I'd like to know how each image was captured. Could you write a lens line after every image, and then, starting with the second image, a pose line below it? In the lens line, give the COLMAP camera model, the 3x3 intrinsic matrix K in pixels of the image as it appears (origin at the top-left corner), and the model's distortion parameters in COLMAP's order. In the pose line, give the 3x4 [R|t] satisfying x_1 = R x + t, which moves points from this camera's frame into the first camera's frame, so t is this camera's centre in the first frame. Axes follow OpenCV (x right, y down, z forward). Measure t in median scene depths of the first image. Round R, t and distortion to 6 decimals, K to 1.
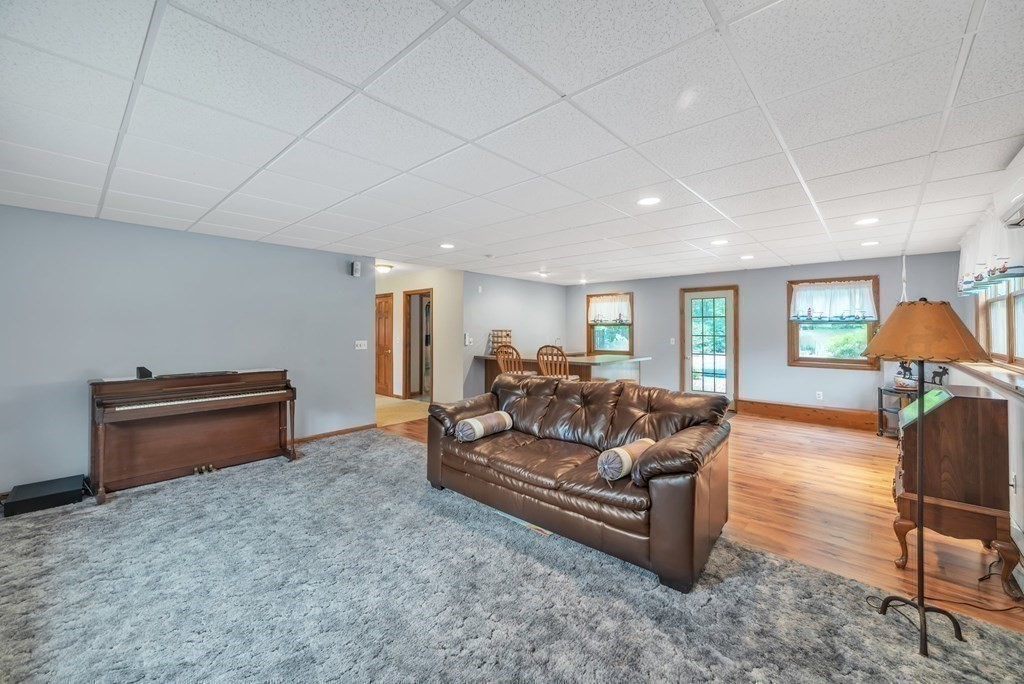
lens RADIAL K [[405.0, 0, 508.4], [0, 405.0, 331.7], [0, 0, 1]] dist [0.000209, 0.000069]
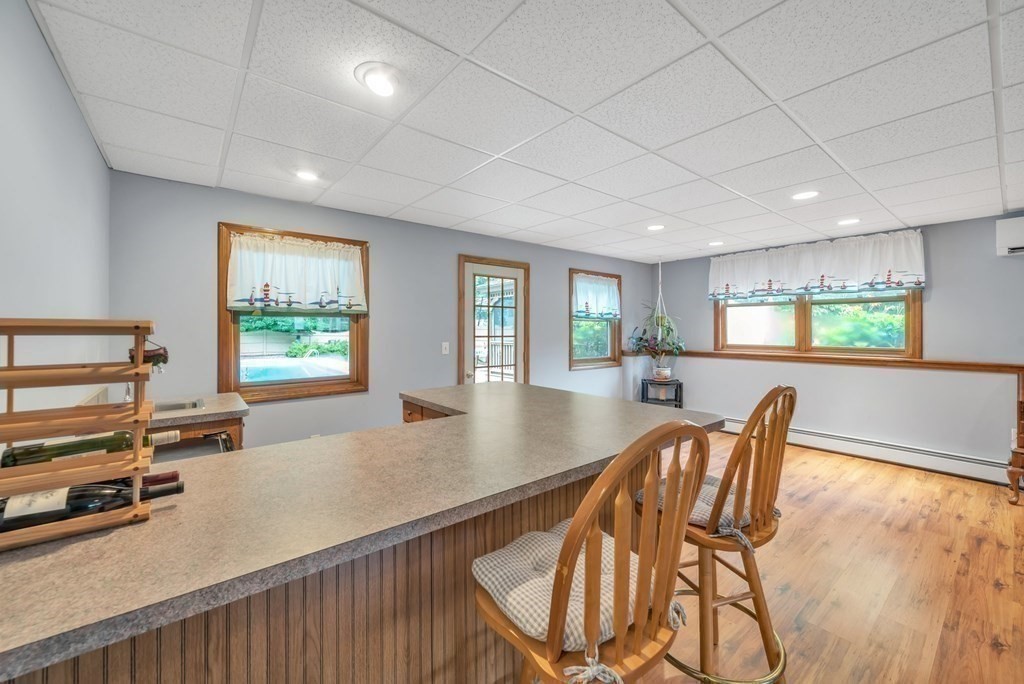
lens RADIAL K [[405.0, 0, 509.4], [0, 405.0, 326.8], [0, 0, 1]] dist [0.000209, 0.000069]
pose [[0.137614, 0.002589, 0.990483, -0.154801], [0.003399, 0.999989, -0.003086, -0.002971], [-0.990480, 0.003791, 0.137603, 1.041801]]
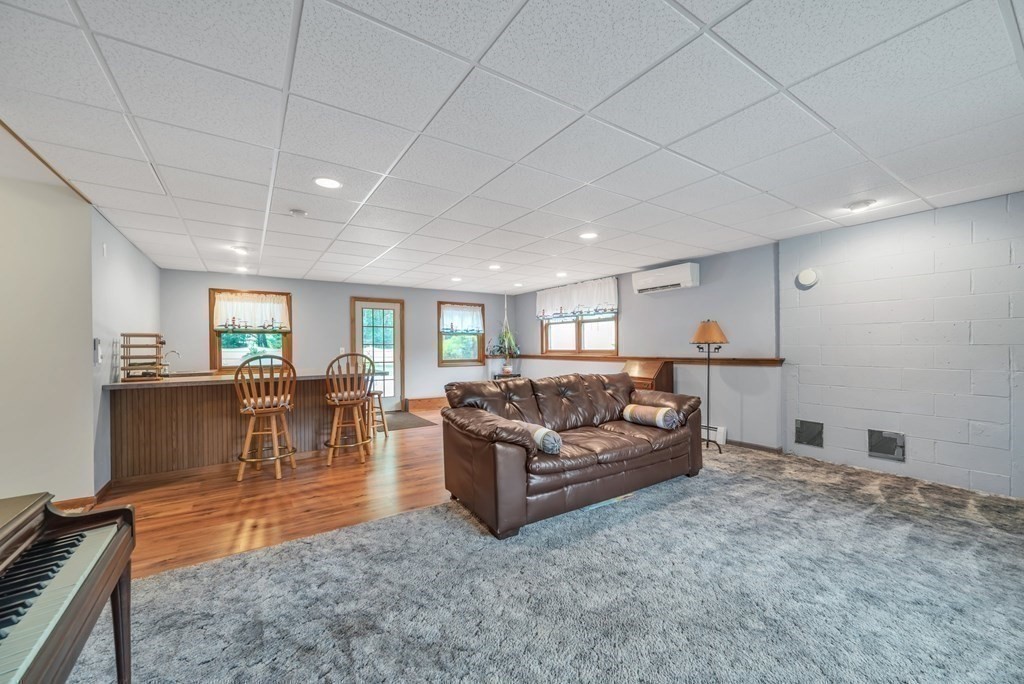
lens RADIAL K [[405.0, 0, 514.8], [0, 405.0, 347.2], [0, 0, 1]] dist [0.000209, 0.000069]
pose [[0.227793, -0.005444, 0.973694, -0.532013], [0.011169, 0.999933, 0.002978, 0.021020], [-0.973646, 0.010197, 0.227838, 0.483262]]
